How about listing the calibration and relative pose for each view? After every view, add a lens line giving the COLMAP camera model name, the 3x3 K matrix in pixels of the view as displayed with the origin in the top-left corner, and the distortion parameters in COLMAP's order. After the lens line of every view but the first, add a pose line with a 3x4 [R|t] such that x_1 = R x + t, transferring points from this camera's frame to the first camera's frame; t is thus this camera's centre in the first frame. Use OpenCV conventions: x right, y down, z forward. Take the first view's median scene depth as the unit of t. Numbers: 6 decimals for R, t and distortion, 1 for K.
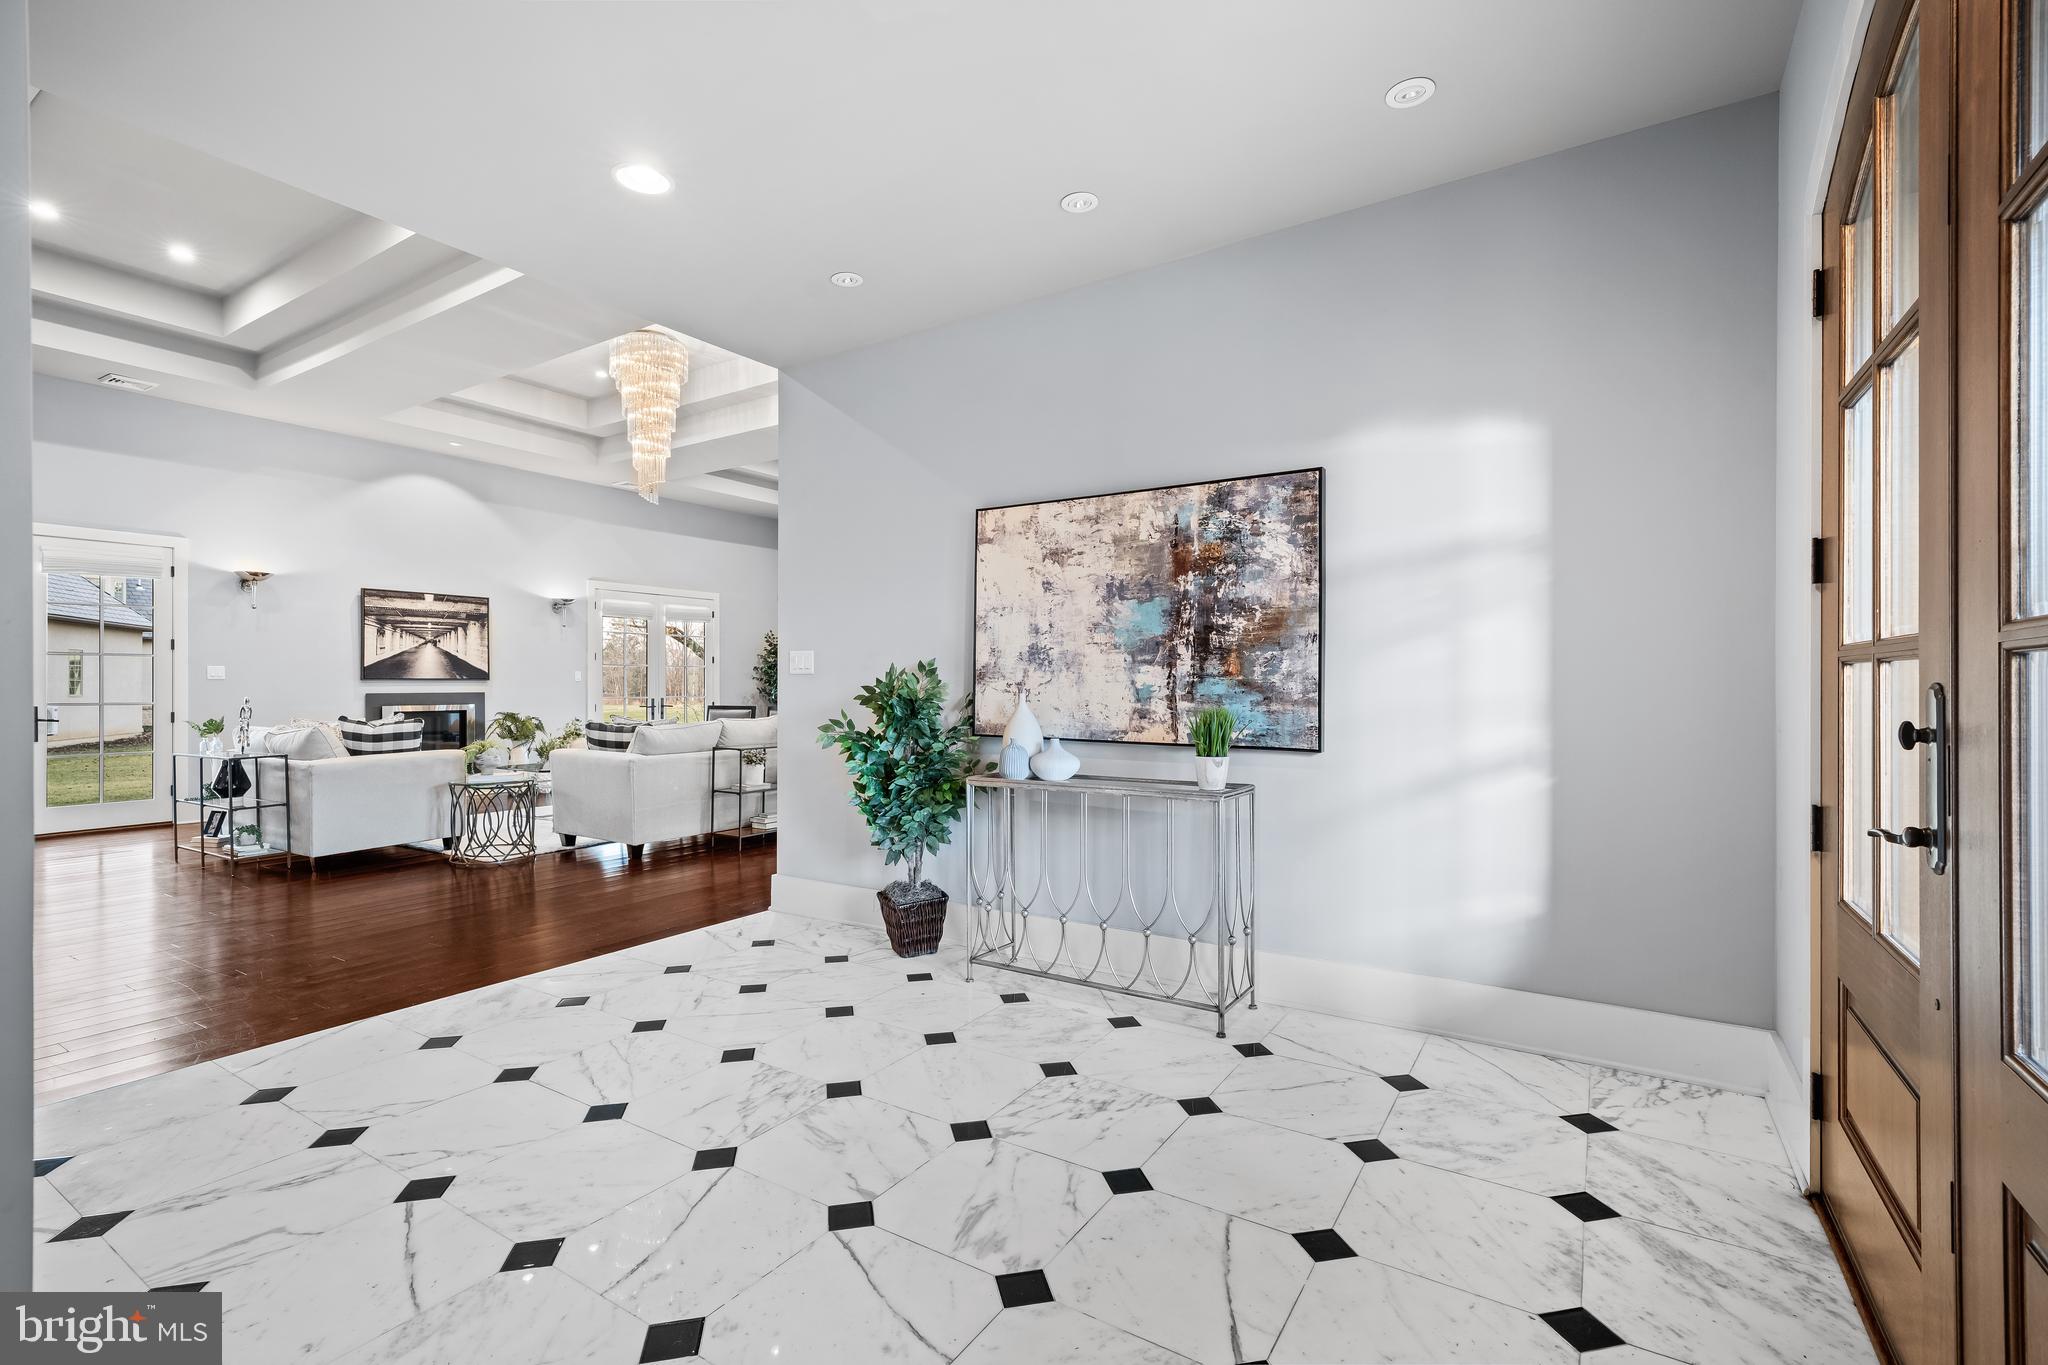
lens RADIAL K [[919.5, 0, 1029.1], [0, 919.5, 693.1], [0, 0, 1]] dist [-0.007012, 0.000997]
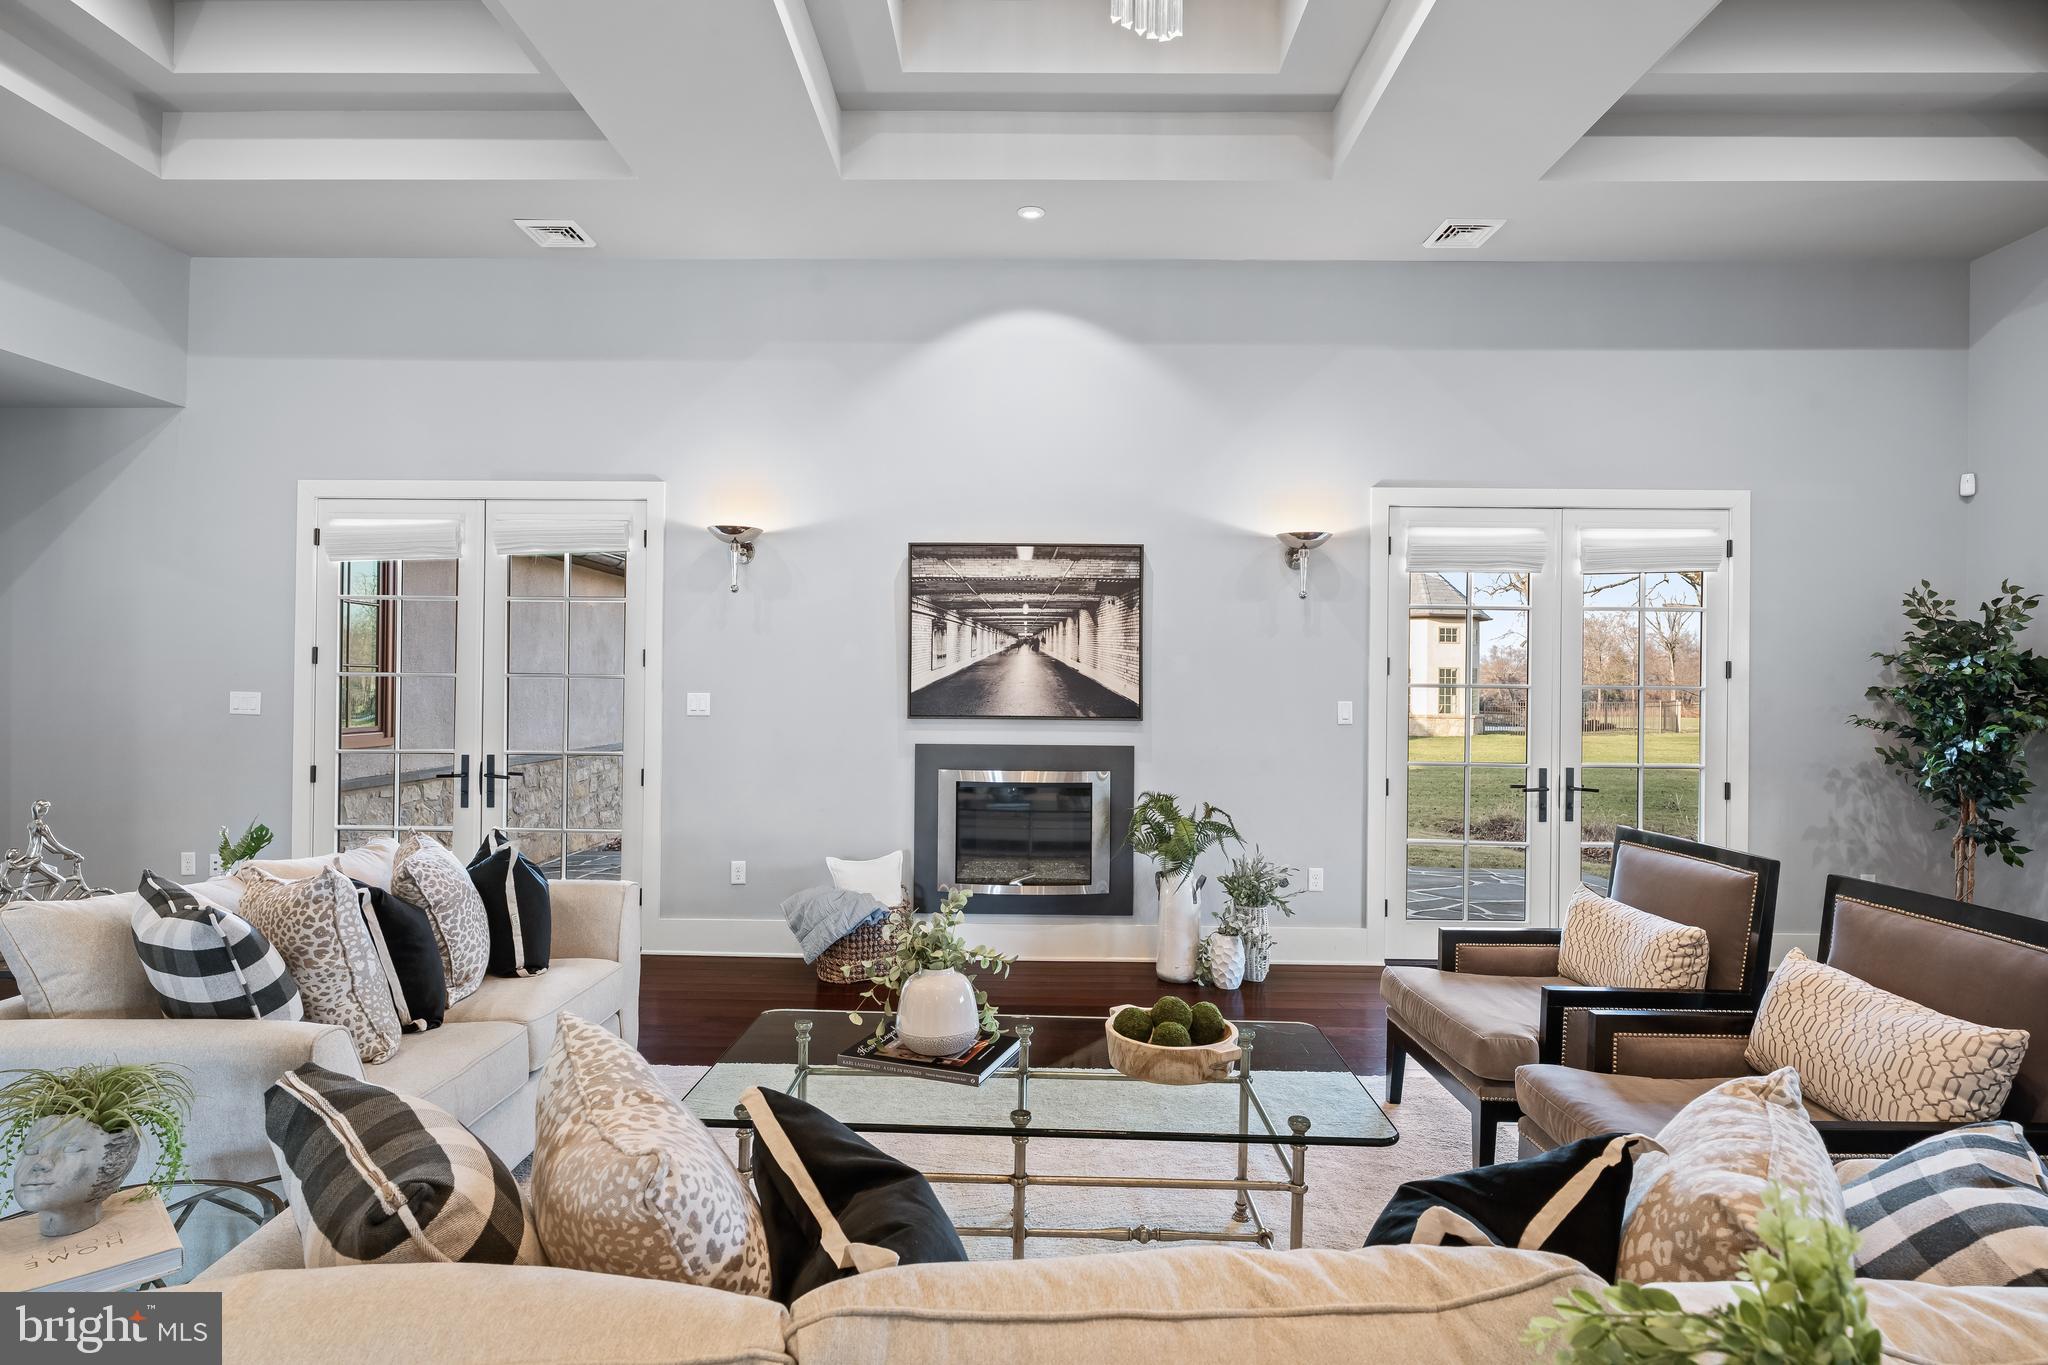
lens RADIAL K [[1086.0, 0, 1031.2], [0, 1086.0, 699.4], [0, 0, 1]] dist [0.005557, -0.000415]
pose [[0.527263, 0.003761, -0.849694, -0.151448], [-0.018575, 0.999802, -0.007101, -0.020524], [0.849499, 0.019527, 0.527228, 0.680722]]
